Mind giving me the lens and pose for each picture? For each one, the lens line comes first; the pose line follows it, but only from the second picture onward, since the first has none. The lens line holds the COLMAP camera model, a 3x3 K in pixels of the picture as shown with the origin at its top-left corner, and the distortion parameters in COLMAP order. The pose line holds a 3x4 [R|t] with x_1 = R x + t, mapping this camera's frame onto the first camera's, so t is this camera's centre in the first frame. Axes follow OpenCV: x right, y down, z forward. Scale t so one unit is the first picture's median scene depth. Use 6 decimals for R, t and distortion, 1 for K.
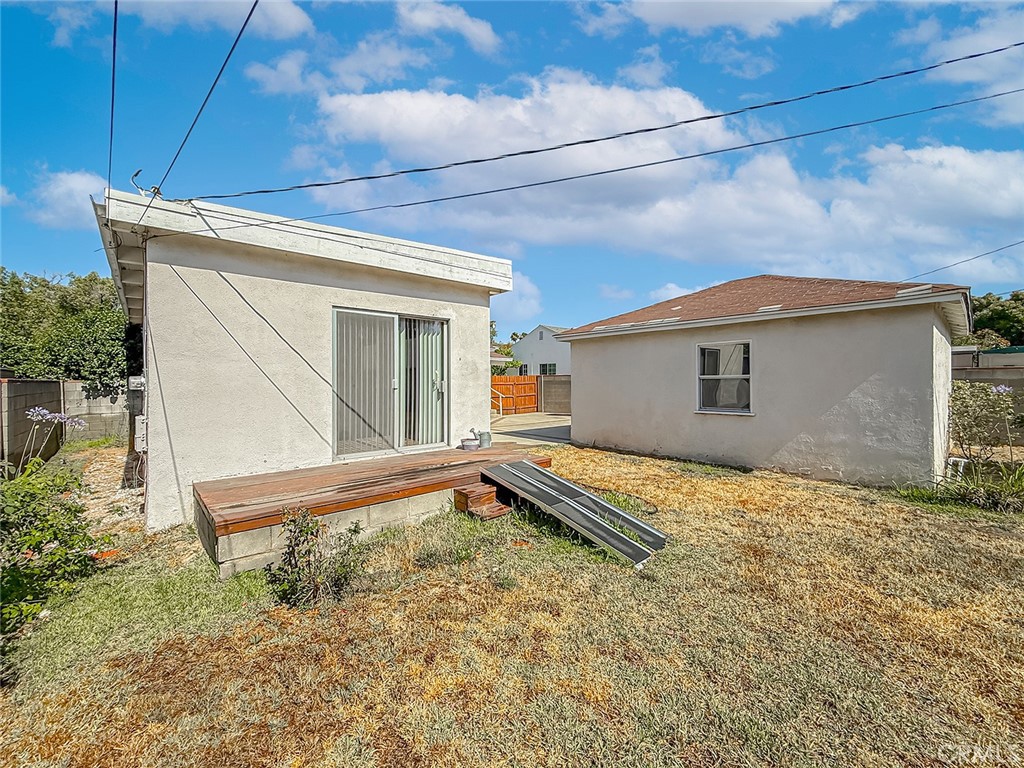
lens RADIAL K [[414.0, 0, 509.4], [0, 414.0, 368.0], [0, 0, 1]] dist [0.000495, 0.000121]
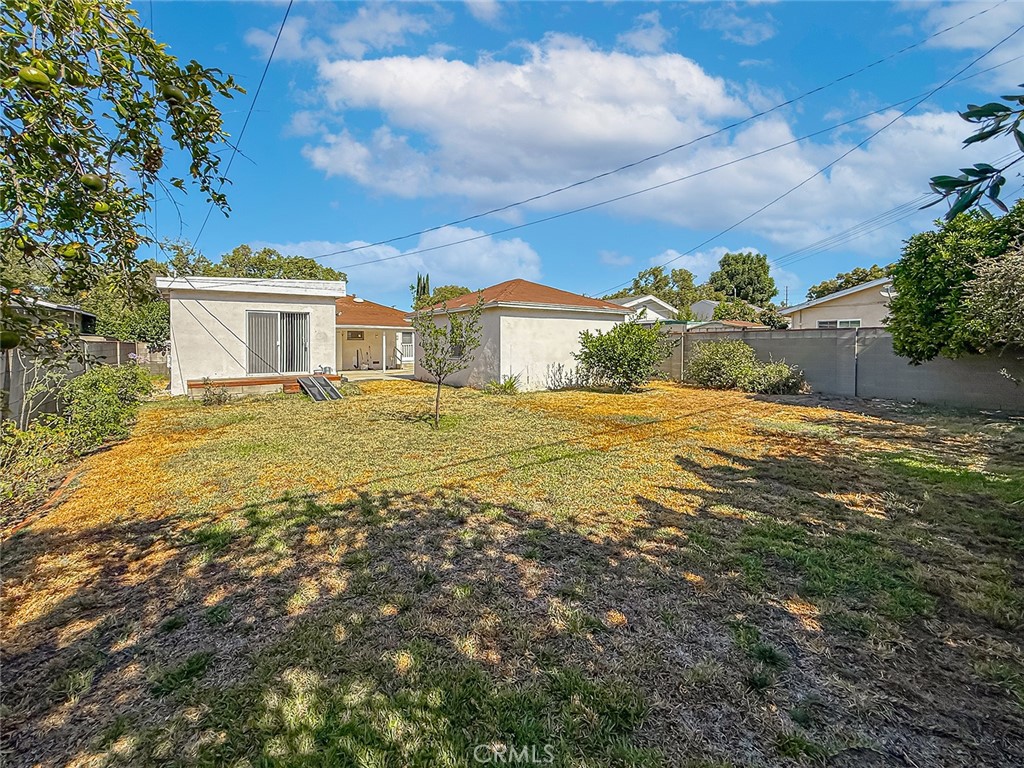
lens RADIAL K [[420.6, 0, 510.1], [0, 420.6, 338.7], [0, 0, 1]] dist [0.000249, 0.000005]
pose [[0.996486, -0.000640, -0.083755, 1.079140], [0.002040, 0.999860, 0.016636, -0.021299], [0.083733, -0.016748, 0.996347, -1.070698]]
